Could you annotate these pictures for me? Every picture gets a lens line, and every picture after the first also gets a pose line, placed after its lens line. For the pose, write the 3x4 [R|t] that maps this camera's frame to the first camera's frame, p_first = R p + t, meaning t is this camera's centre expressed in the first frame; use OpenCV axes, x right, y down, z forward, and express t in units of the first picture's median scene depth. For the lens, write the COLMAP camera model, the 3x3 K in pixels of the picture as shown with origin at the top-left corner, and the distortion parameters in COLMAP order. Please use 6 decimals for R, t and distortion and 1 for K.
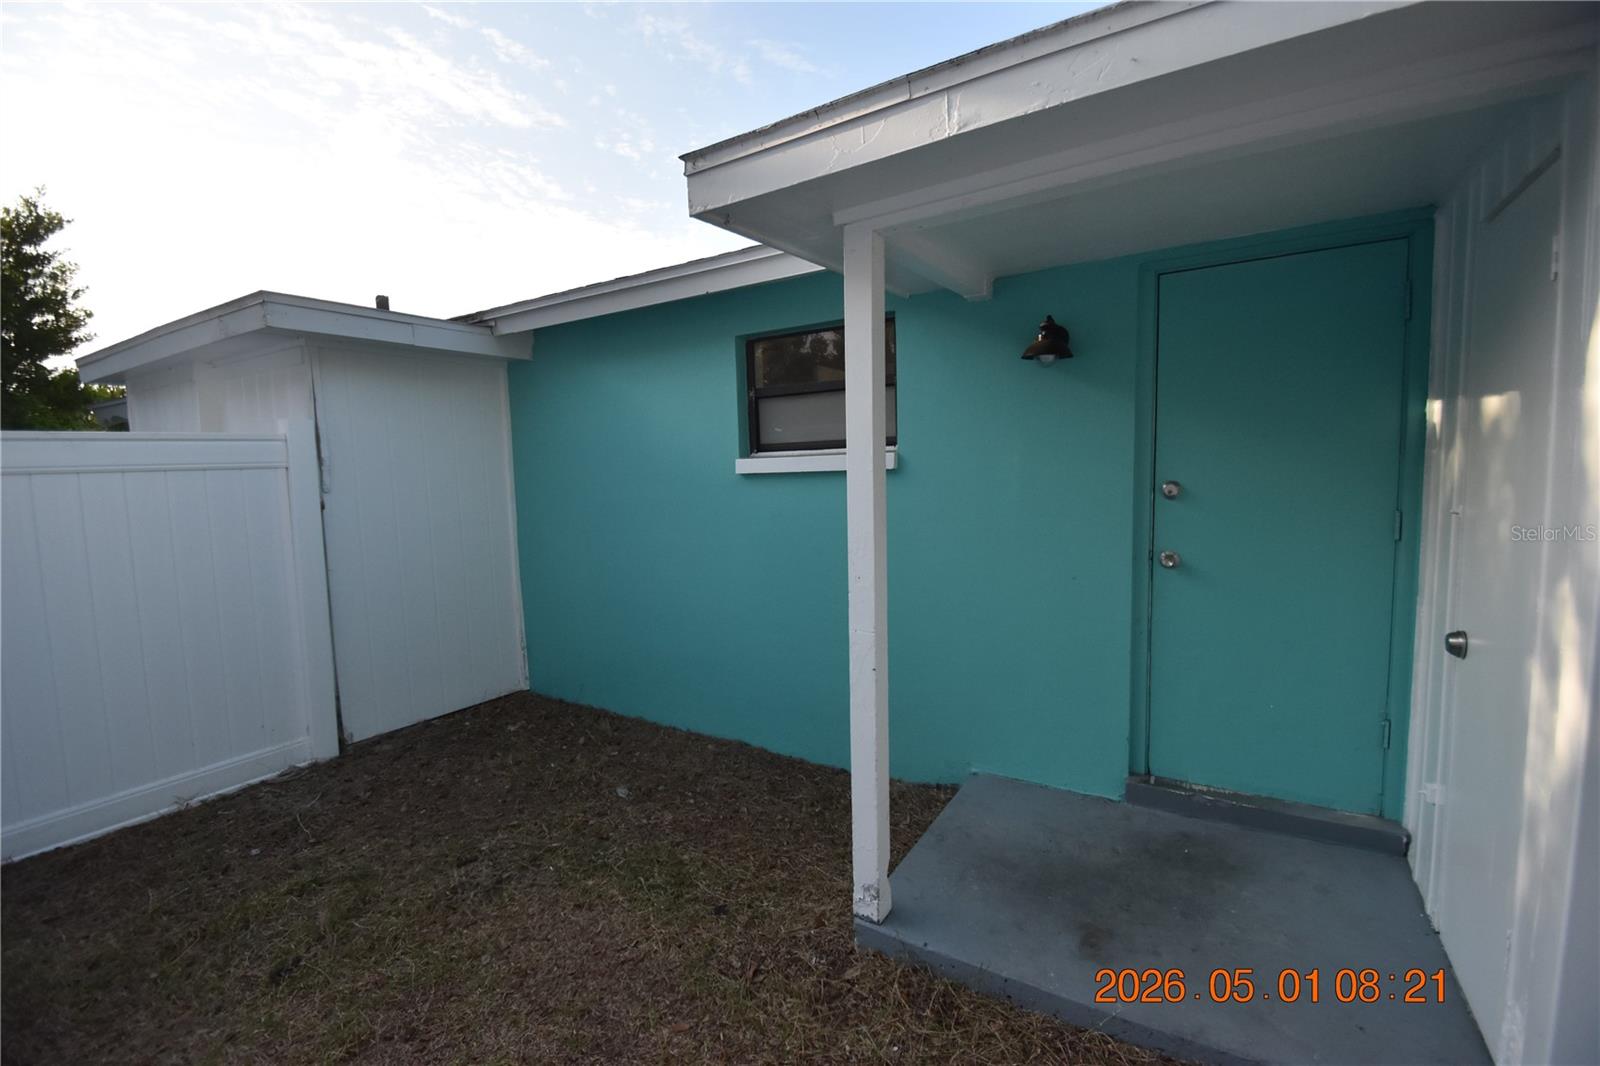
lens RADIAL K [[701.1, 0, 797.8], [0, 701.1, 540.9], [0, 0, 1]] dist [0.014517, -0.015547]
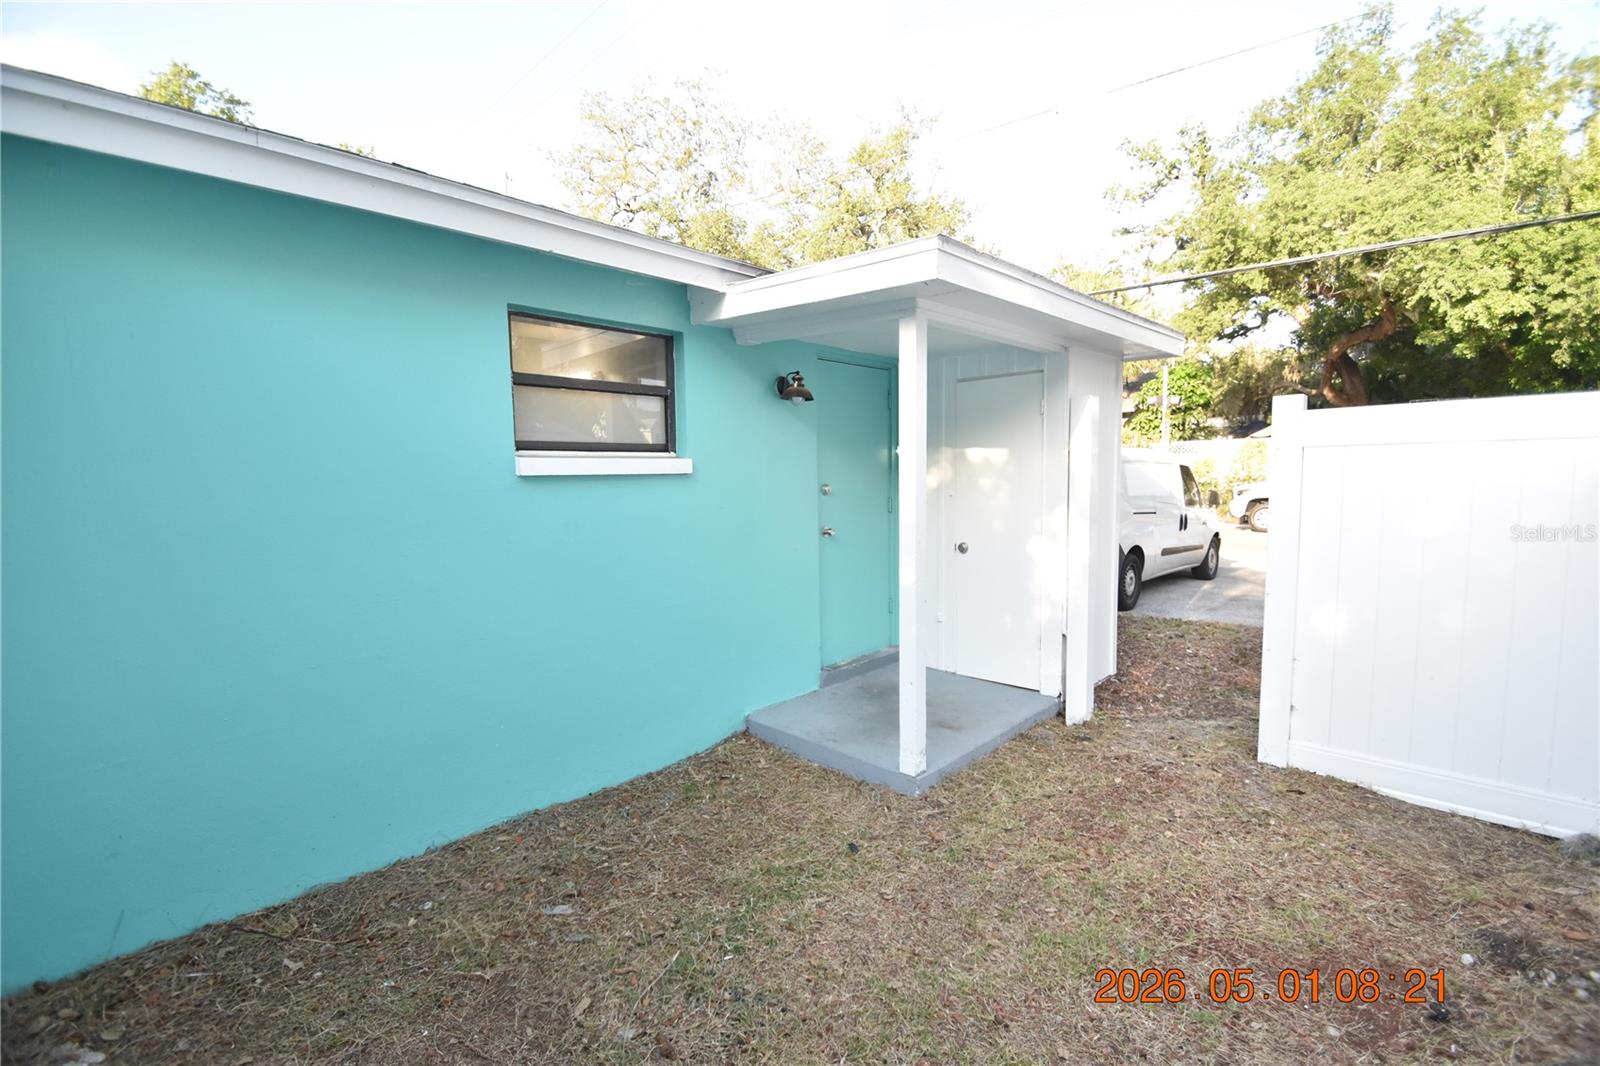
lens RADIAL K [[701.1, 0, 797.8], [0, 701.1, 540.9], [0, 0, 1]] dist [0.014517, -0.015547]
pose [[0.203343, -0.067742, 0.976761, -1.079840], [0.101083, 0.993725, 0.047875, -0.037331], [-0.973876, 0.088999, 0.208915, 0.710551]]
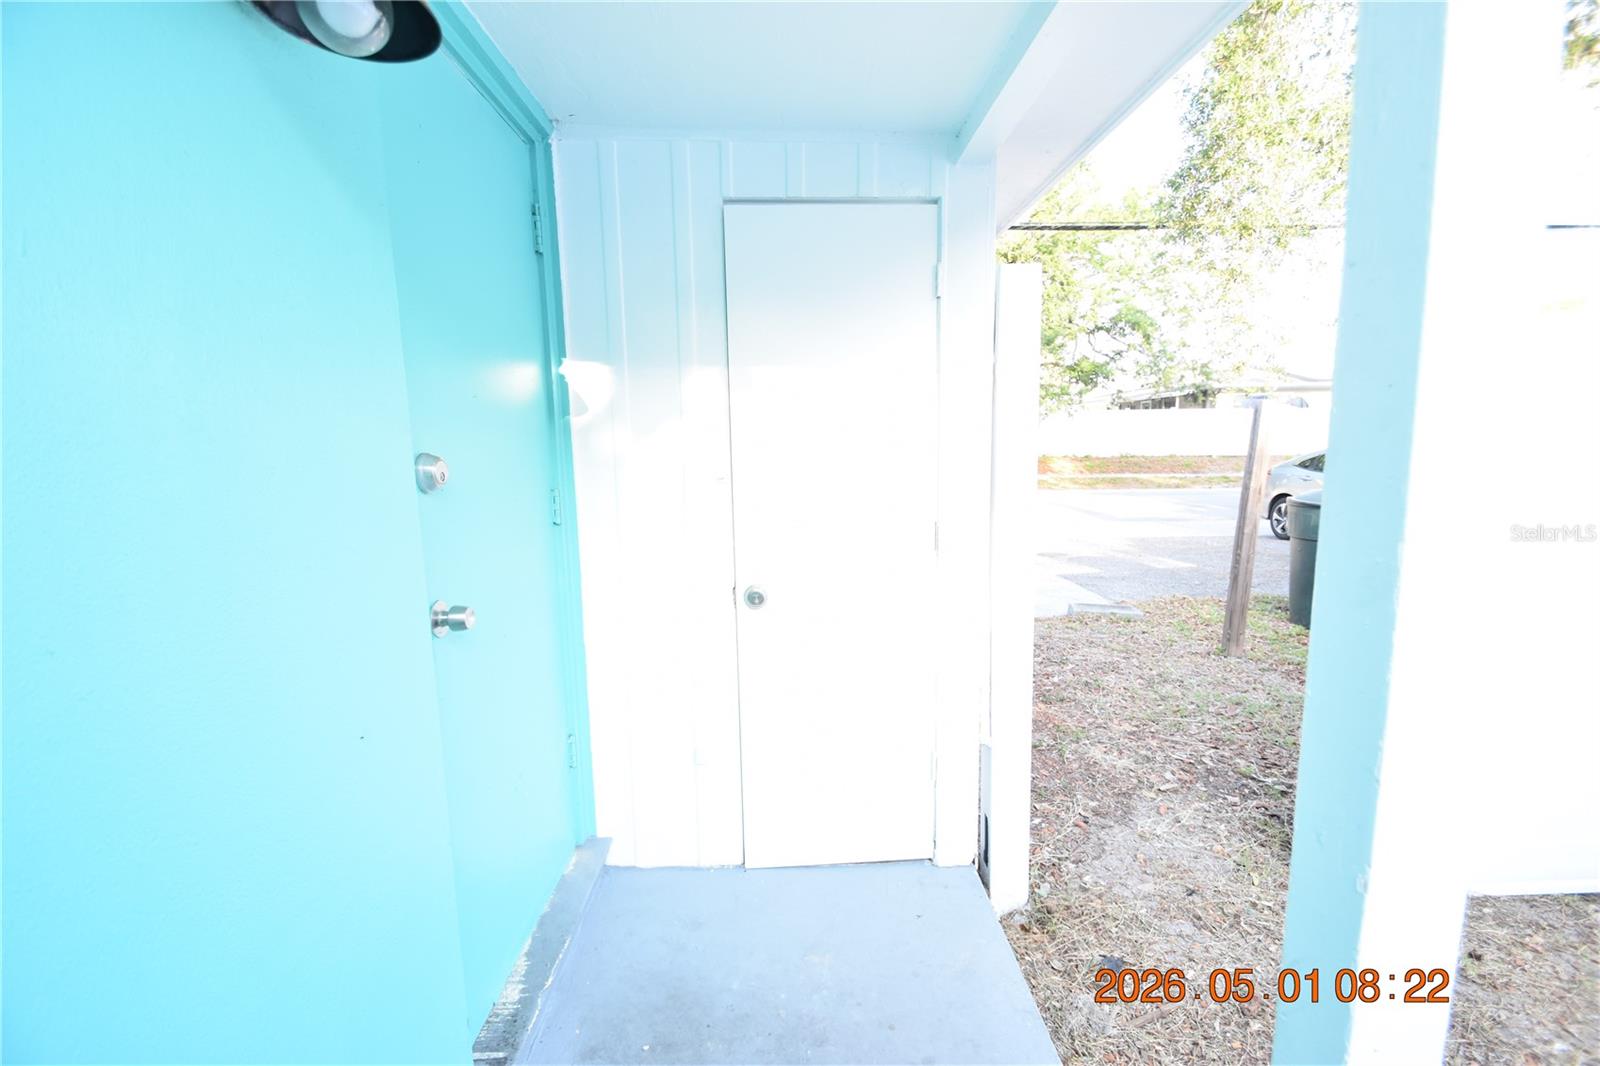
lens RADIAL K [[701.1, 0, 797.8], [0, 701.1, 540.9], [0, 0, 1]] dist [0.014517, -0.015547]
pose [[-0.528636, -0.076962, 0.845353, -0.006739], [0.120949, 0.978891, 0.164754, -0.073228], [-0.840188, 0.189340, -0.508168, 1.006623]]
